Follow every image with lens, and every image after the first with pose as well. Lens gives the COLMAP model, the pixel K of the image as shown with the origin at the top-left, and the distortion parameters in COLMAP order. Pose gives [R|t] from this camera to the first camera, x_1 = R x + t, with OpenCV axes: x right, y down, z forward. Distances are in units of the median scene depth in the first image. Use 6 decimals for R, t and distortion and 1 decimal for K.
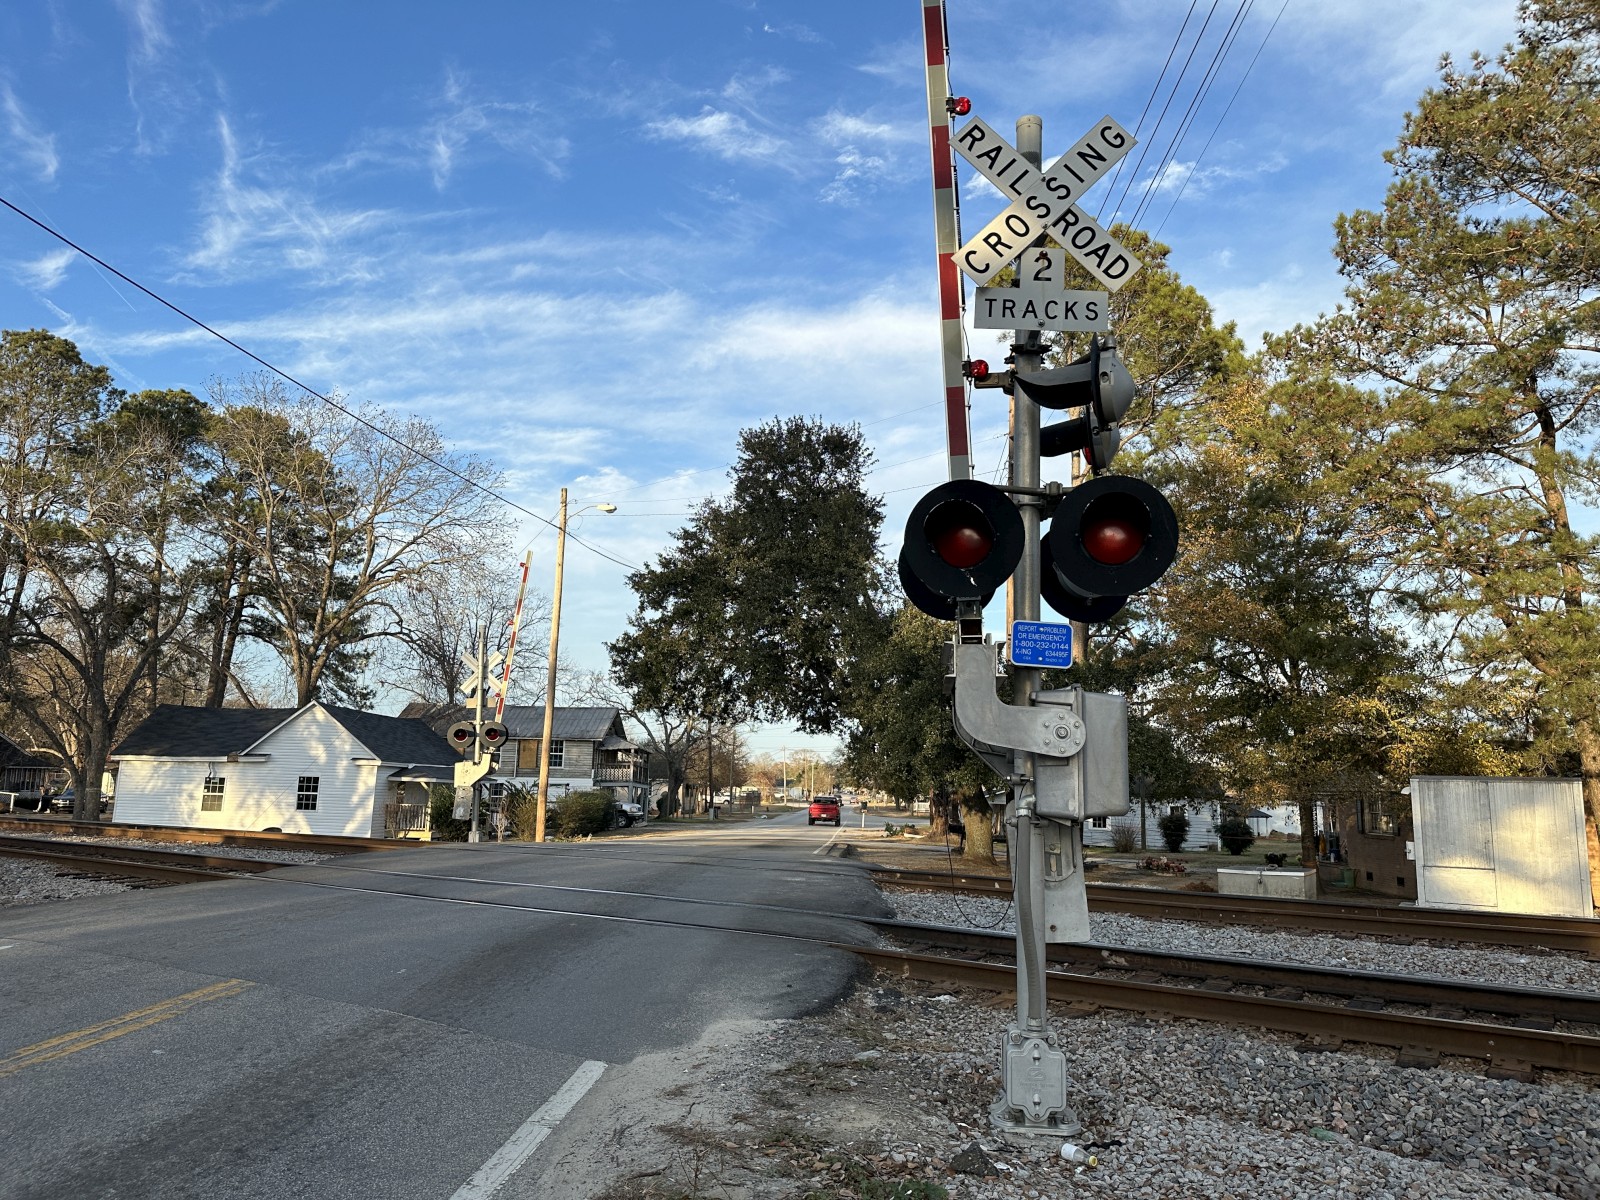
lens RADIAL K [[1135.1, 0, 791.4], [0, 1135.1, 604.0], [0, 0, 1]] dist [0.030764, -0.028942]
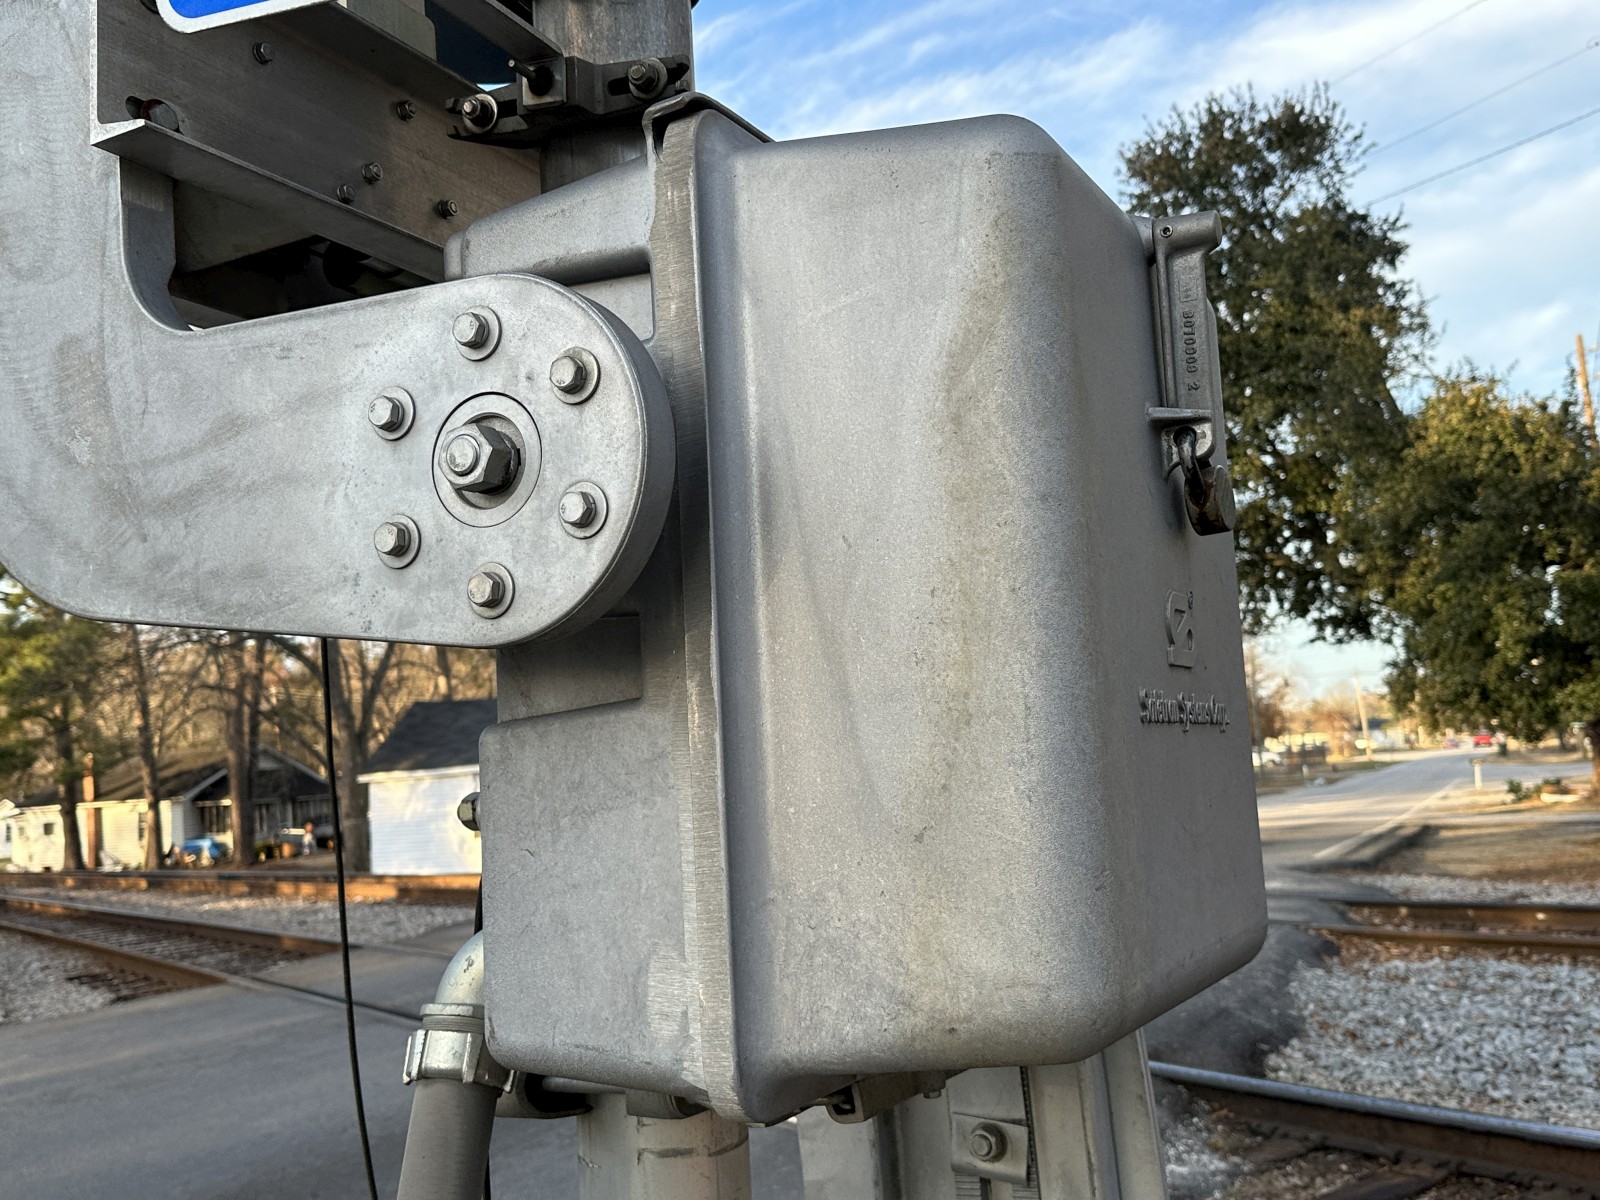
lens RADIAL K [[1596.3, 0, 786.3], [0, 1596.3, 599.8], [0, 0, 1]] dist [0.043869, 0.000000]
pose [[0.928008, -0.122003, -0.352019, 0.050504], [0.144461, 0.988775, 0.038143, 0.018521], [0.343414, -0.086250, 0.935215, 0.124945]]
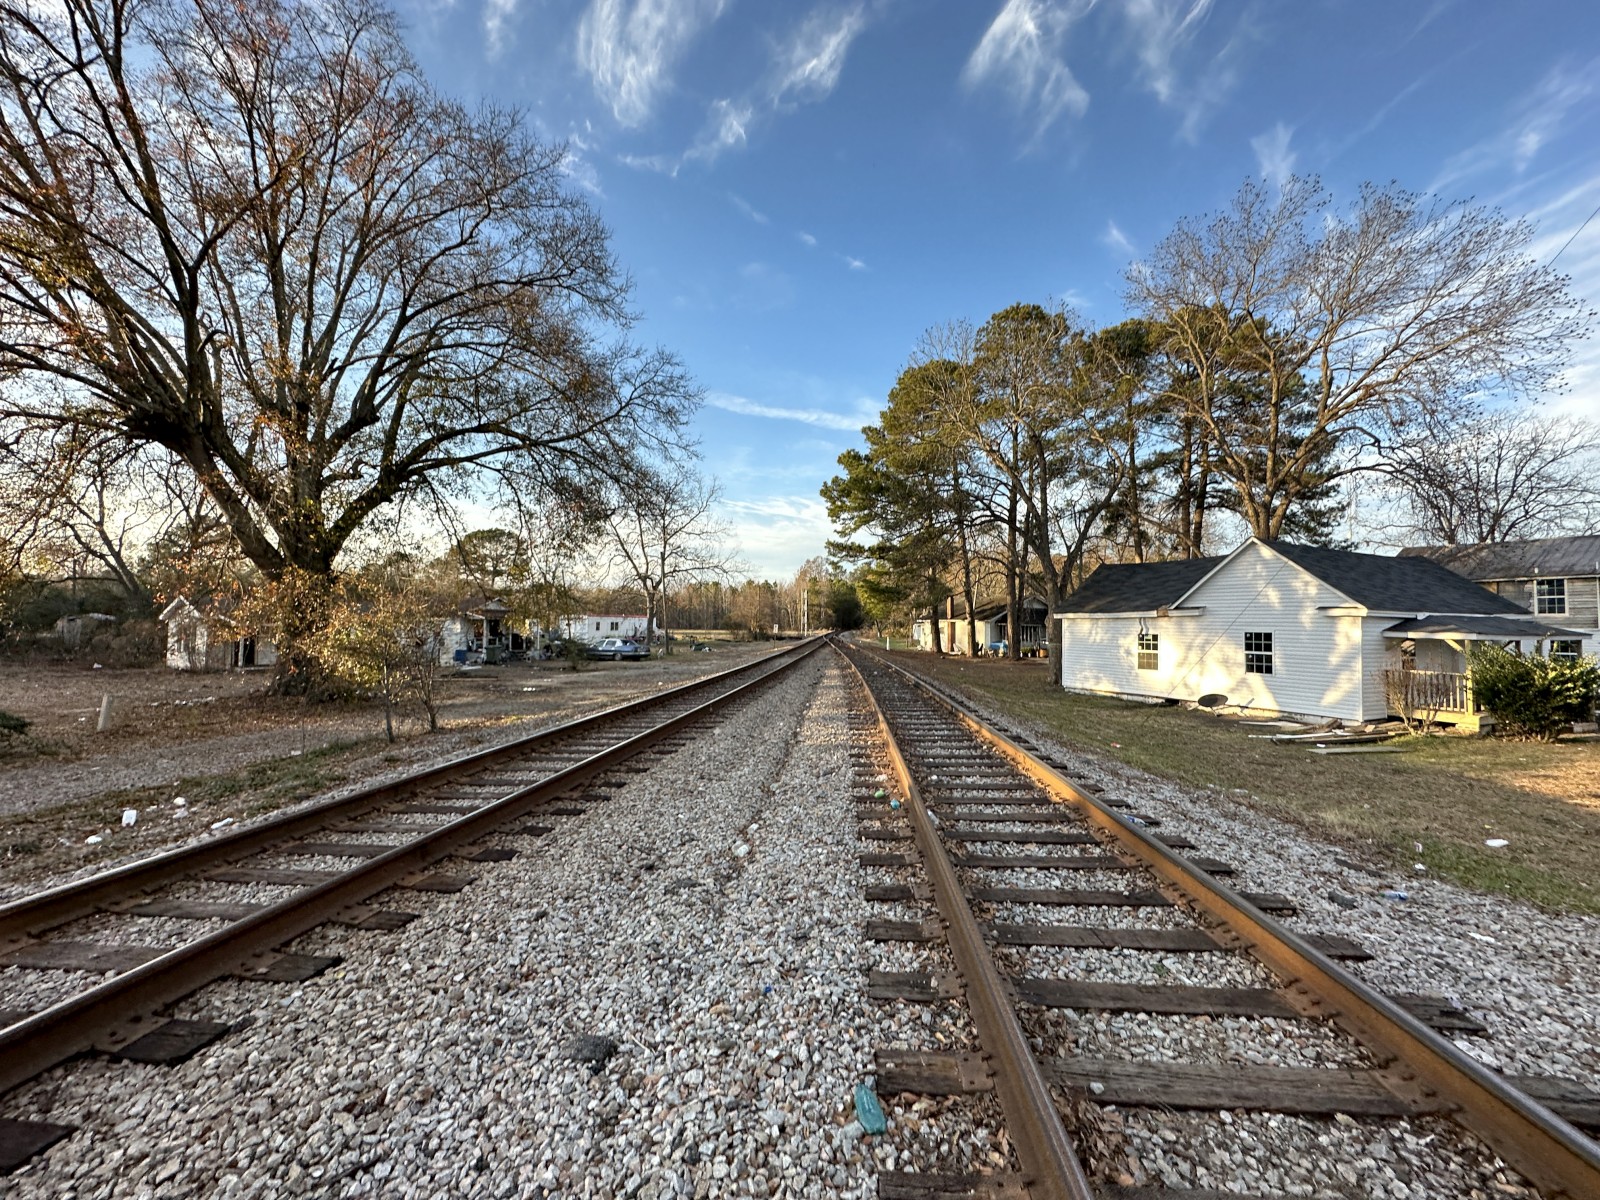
lens RADIAL K [[641.0, 0, 811.0], [0, 641.0, 594.1], [0, 0, 1]] dist [0.005584, -0.000765]
pose [[0.481188, -0.060020, -0.874560, -0.178144], [0.143748, 0.989551, 0.011179, 0.075033], [0.864751, -0.131096, 0.484788, 0.514808]]
